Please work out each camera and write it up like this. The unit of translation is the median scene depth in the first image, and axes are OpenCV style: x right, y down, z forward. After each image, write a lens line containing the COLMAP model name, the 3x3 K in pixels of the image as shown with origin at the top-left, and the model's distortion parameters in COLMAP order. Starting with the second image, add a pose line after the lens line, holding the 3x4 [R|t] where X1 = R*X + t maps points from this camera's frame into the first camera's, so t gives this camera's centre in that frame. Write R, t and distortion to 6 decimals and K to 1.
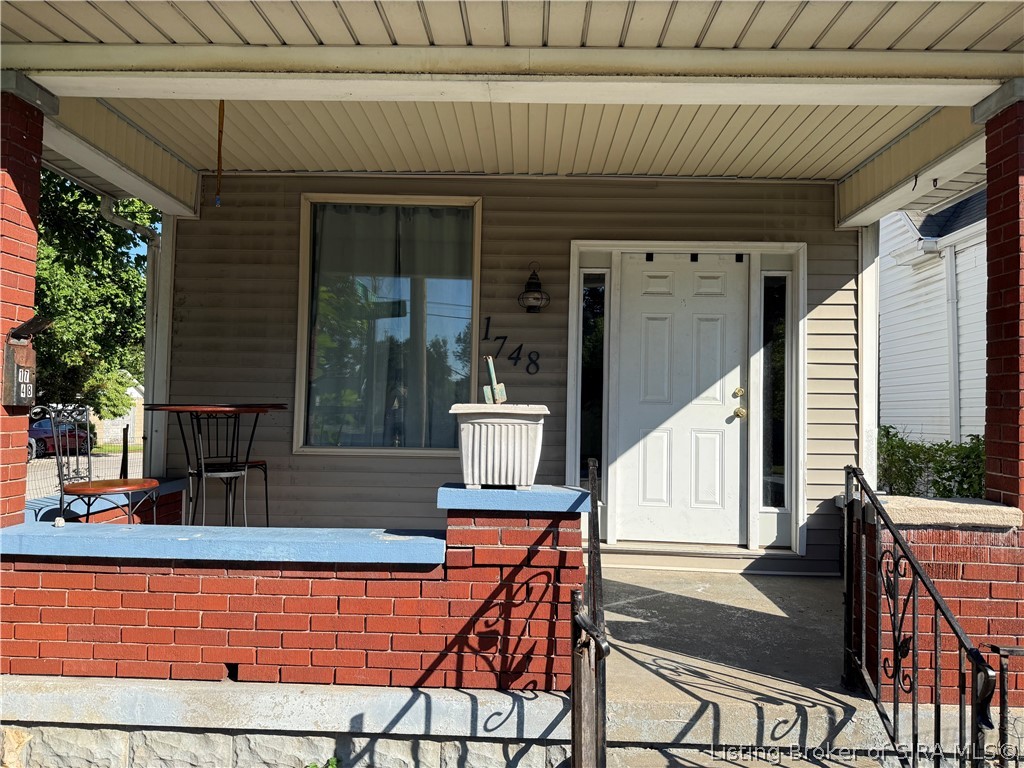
lens RADIAL K [[715.8, 0, 515.0], [0, 715.8, 384.7], [0, 0, 1]] dist [0.110243, -0.139182]
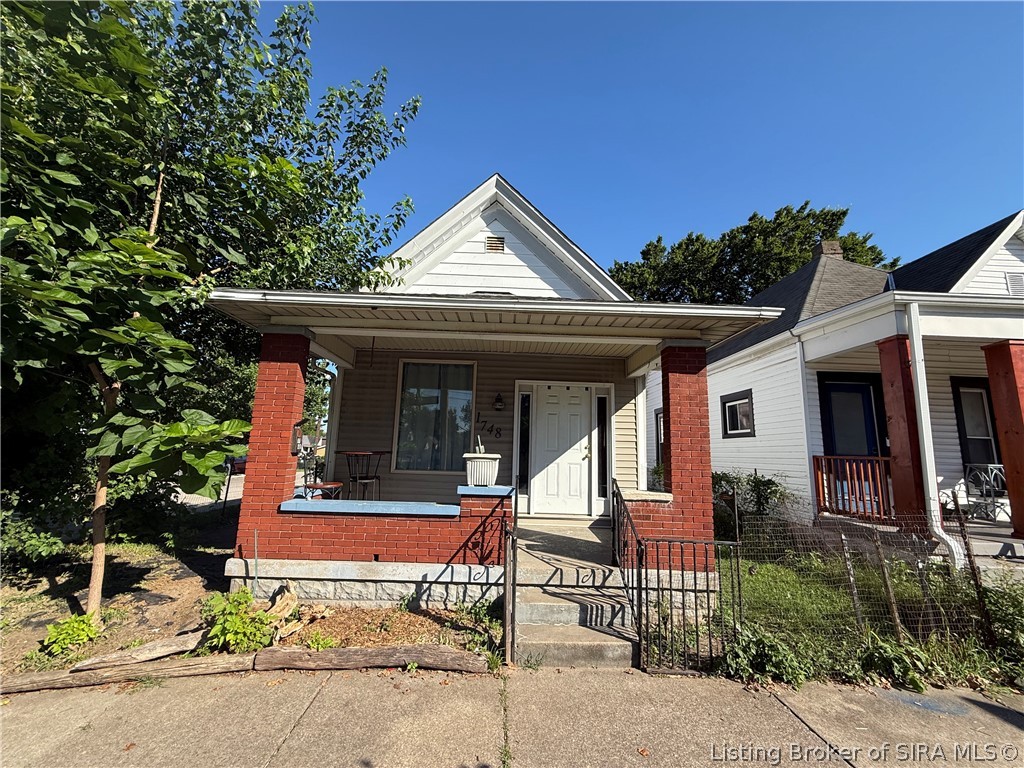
lens RADIAL K [[406.3, 0, 510.7], [0, 406.3, 384.5], [0, 0, 1]] dist [0.000985, -0.000021]
pose [[0.999207, 0.014639, 0.037034, 0.024975], [-0.009973, 0.992334, -0.123179, -0.042098], [-0.038554, 0.122712, 0.991693, -0.513753]]
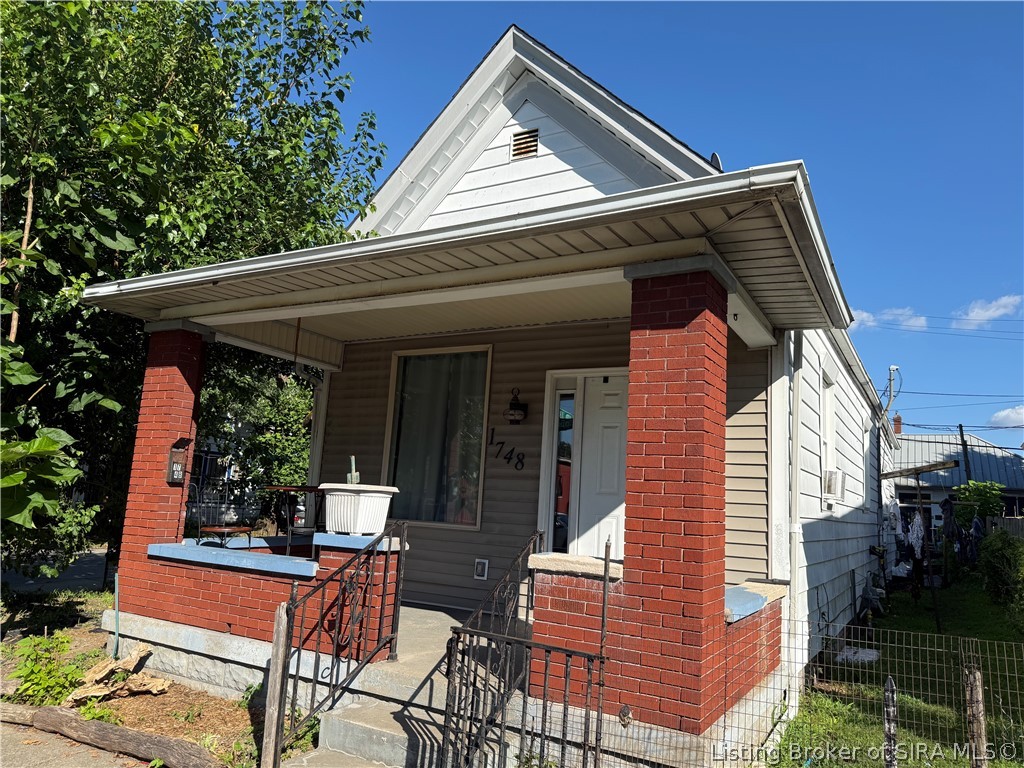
lens RADIAL K [[717.2, 0, 512.0], [0, 717.2, 384.0], [0, 0, 1]] dist [0.119485, -0.203051]
pose [[0.875592, -0.049338, -0.480525, 1.142554], [-0.020513, 0.990075, -0.139035, 0.022146], [0.482616, 0.131595, 0.865890, -0.333496]]
